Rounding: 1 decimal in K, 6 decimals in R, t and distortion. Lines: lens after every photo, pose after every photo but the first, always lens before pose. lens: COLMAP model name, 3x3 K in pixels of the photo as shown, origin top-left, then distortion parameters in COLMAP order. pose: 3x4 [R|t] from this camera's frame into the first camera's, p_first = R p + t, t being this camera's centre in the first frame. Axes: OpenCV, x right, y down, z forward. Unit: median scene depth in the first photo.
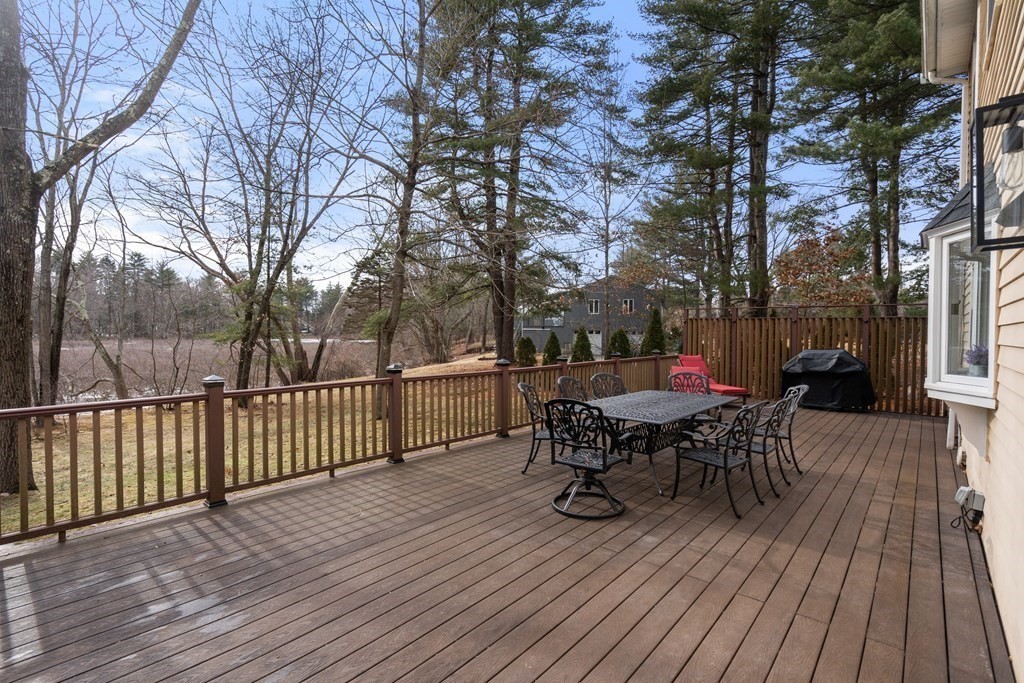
lens RADIAL K [[470.6, 0, 499.4], [0, 470.6, 340.6], [0, 0, 1]] dist [-0.003131, 0.001193]
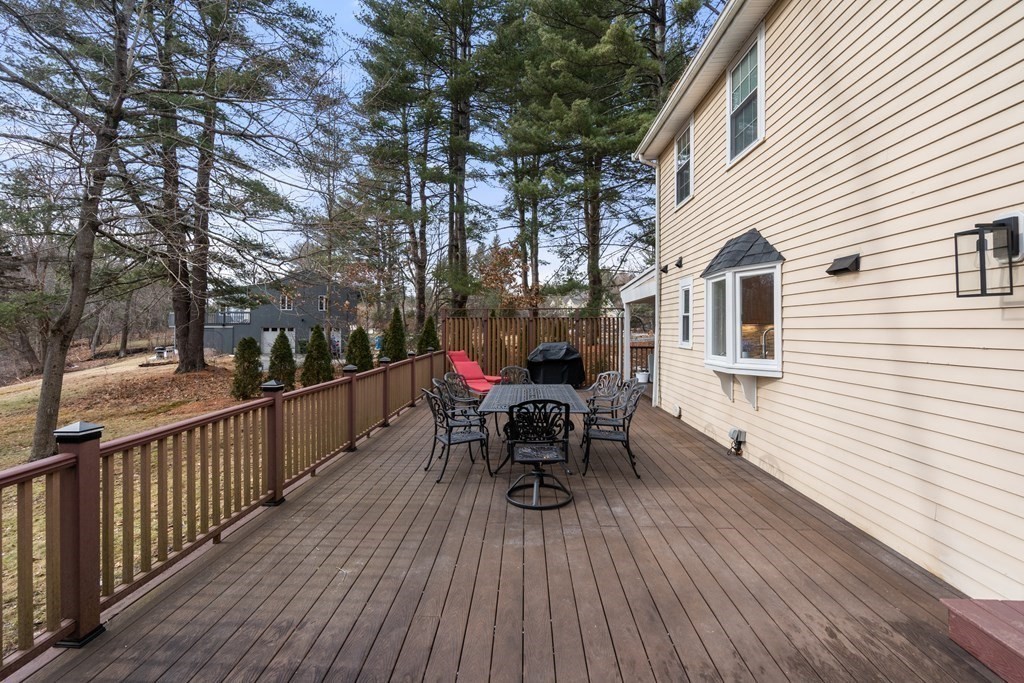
lens RADIAL K [[470.6, 0, 474.3], [0, 470.6, 323.0], [0, 0, 1]] dist [-0.003131, 0.001193]
pose [[0.794300, -0.005759, 0.607499, -0.384935], [0.022478, 0.999549, -0.019914, -0.019510], [-0.607110, 0.029473, 0.794071, 0.144446]]
